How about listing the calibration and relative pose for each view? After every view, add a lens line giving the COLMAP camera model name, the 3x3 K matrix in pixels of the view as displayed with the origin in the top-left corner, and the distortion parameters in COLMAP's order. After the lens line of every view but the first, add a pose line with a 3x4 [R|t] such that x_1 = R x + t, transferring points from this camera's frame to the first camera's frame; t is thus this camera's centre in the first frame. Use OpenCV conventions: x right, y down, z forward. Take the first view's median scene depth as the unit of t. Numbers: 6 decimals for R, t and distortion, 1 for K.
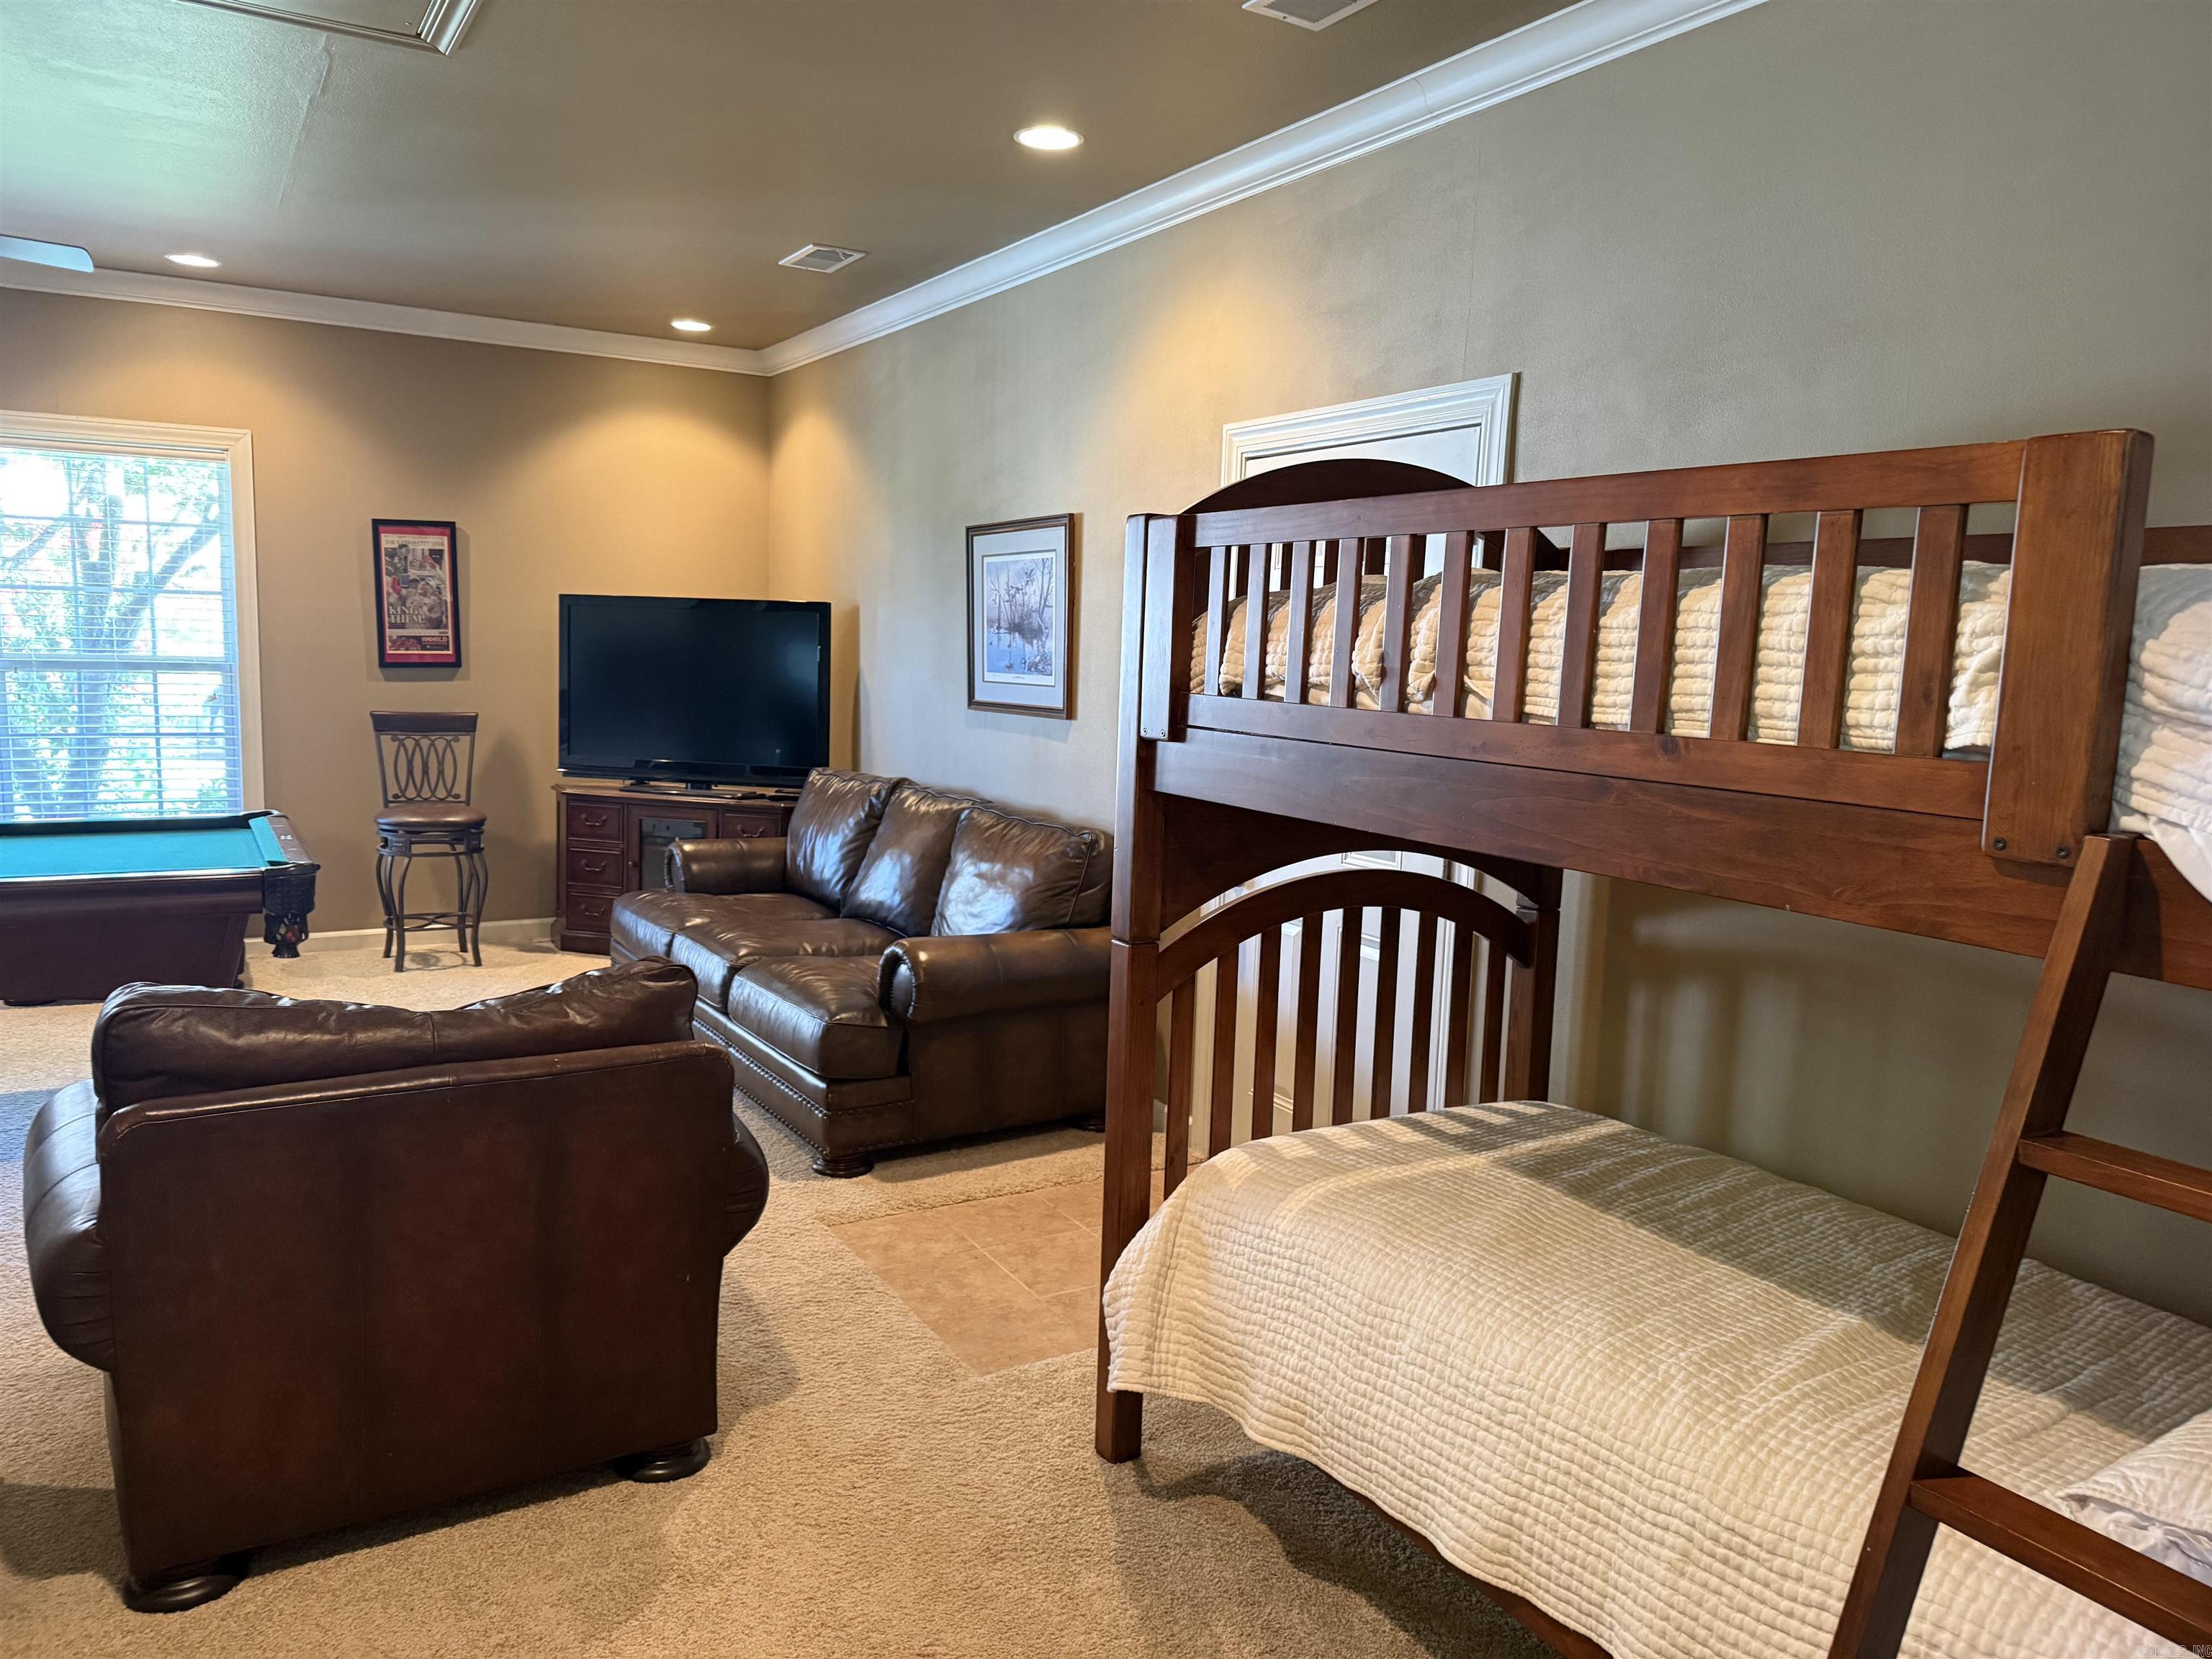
lens RADIAL K [[1559.2, 0, 1106.3], [0, 1559.2, 848.0], [0, 0, 1]] dist [0.046912, -0.083836]
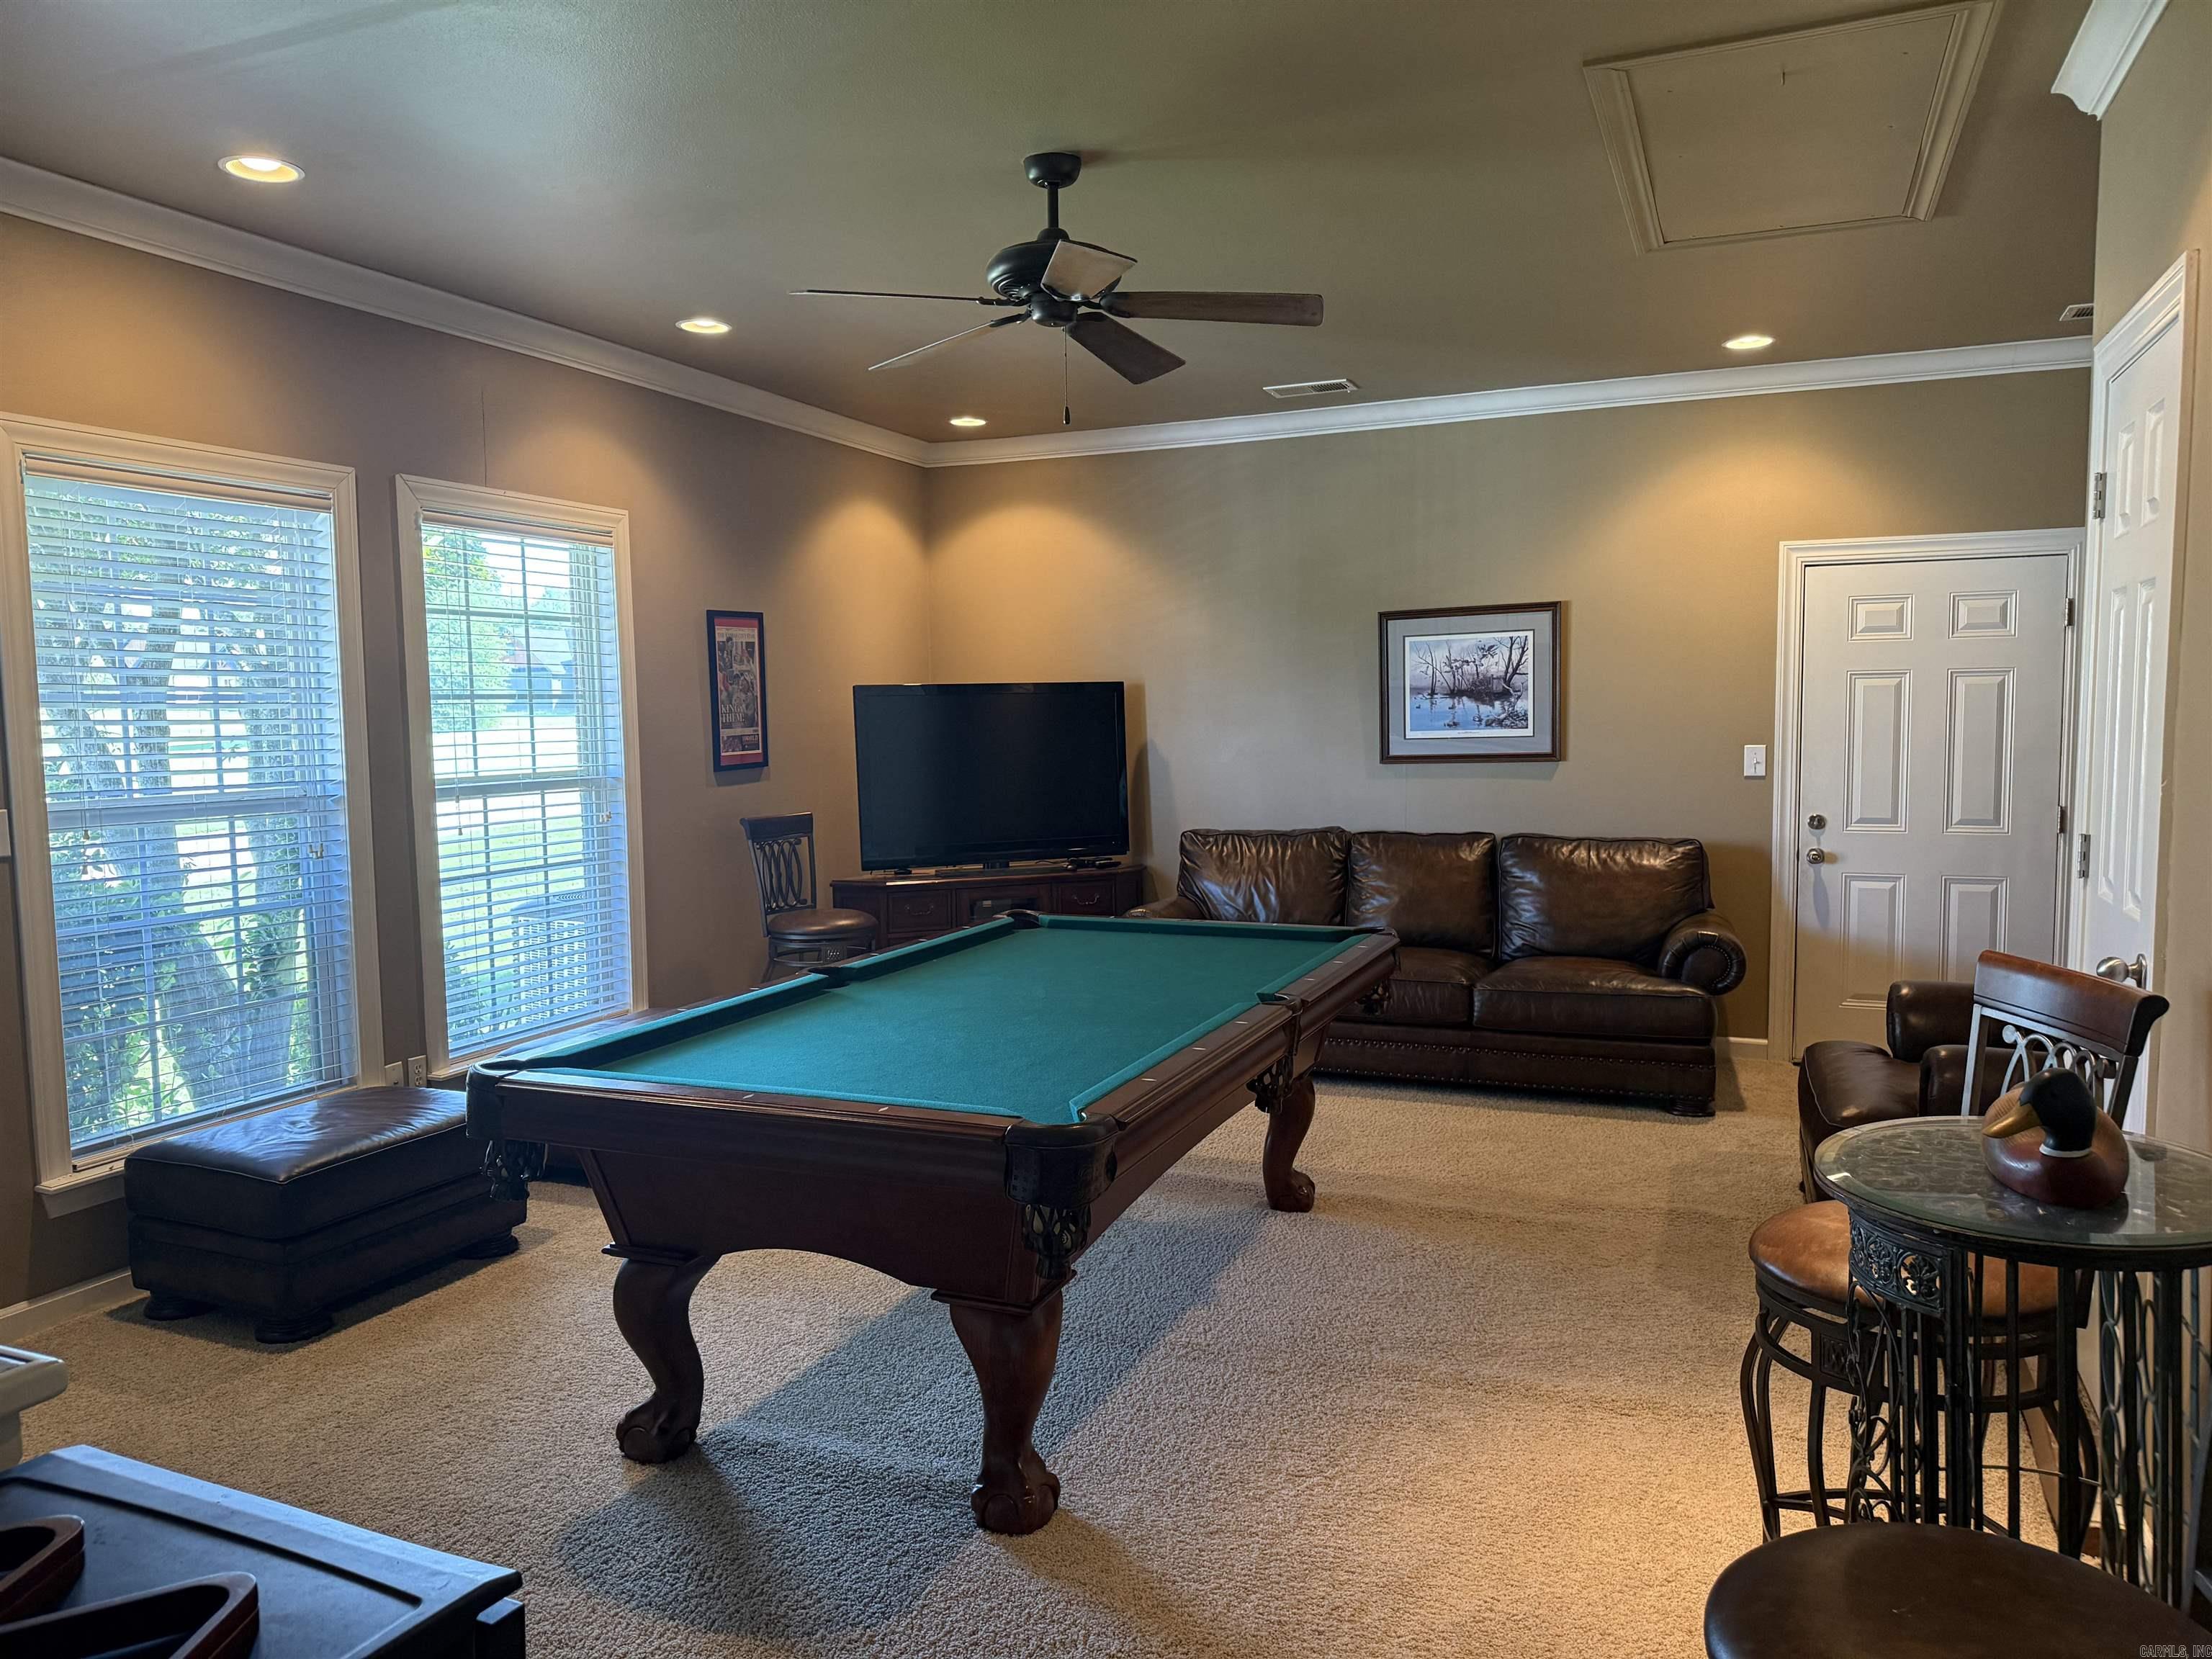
lens RADIAL K [[1559.2, 0, 1106.0], [0, 1559.2, 825.9], [0, 0, 1]] dist [0.046912, -0.083836]
pose [[0.809723, -0.091382, 0.579653, -0.824973], [0.122373, 0.992378, -0.014495, -0.043555], [-0.573910, 0.082670, 0.814735, 0.134052]]
